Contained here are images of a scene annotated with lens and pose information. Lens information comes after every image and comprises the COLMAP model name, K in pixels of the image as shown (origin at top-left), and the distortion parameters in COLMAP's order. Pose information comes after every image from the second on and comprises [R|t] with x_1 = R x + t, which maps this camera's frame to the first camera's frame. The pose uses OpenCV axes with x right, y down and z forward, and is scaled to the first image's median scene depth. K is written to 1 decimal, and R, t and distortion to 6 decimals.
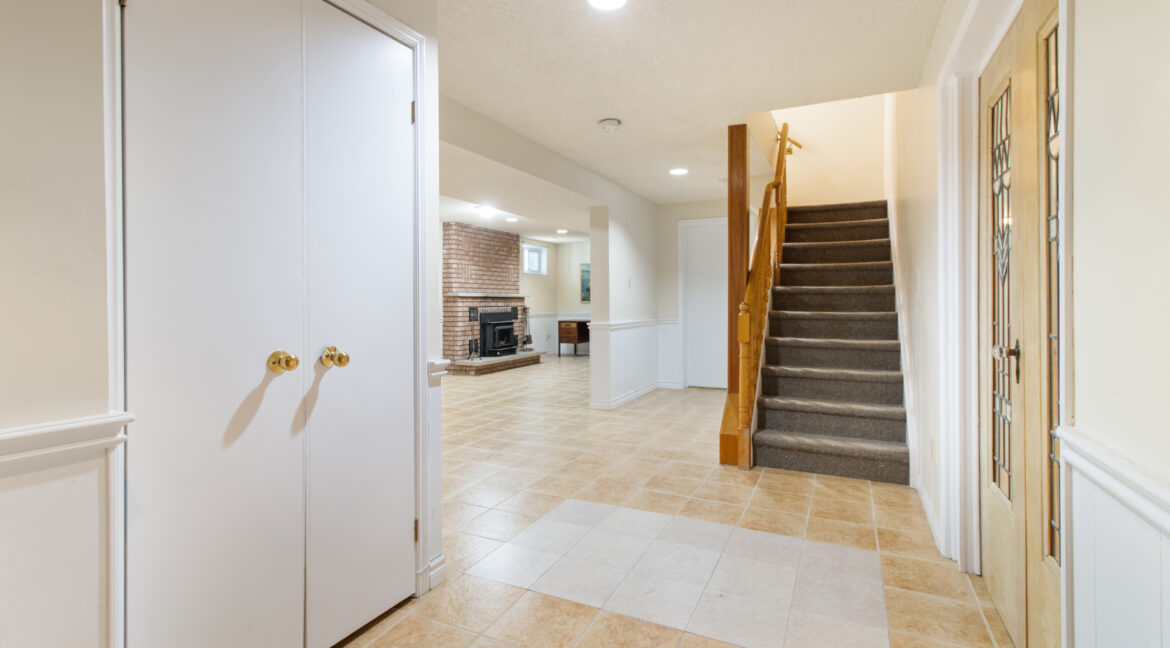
lens RADIAL K [[541.2, 0, 585.7], [0, 541.2, 306.2], [0, 0, 1]] dist [0.003590, 0.000628]
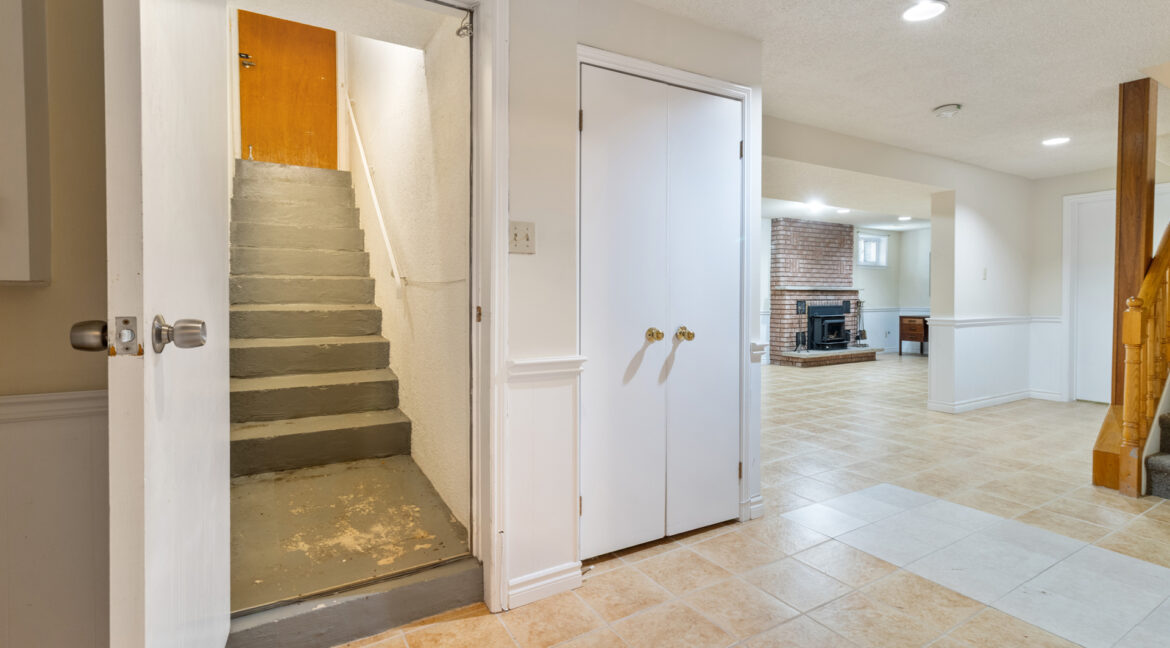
lens RADIAL K [[541.2, 0, 585.7], [0, 541.2, 306.2], [0, 0, 1]] dist [0.003590, 0.000628]
pose [[0.829761, 0.013424, -0.557957, 0.054365], [-0.006147, 0.999870, 0.014915, 0.000017], [0.558085, -0.008946, 0.829736, -0.154713]]
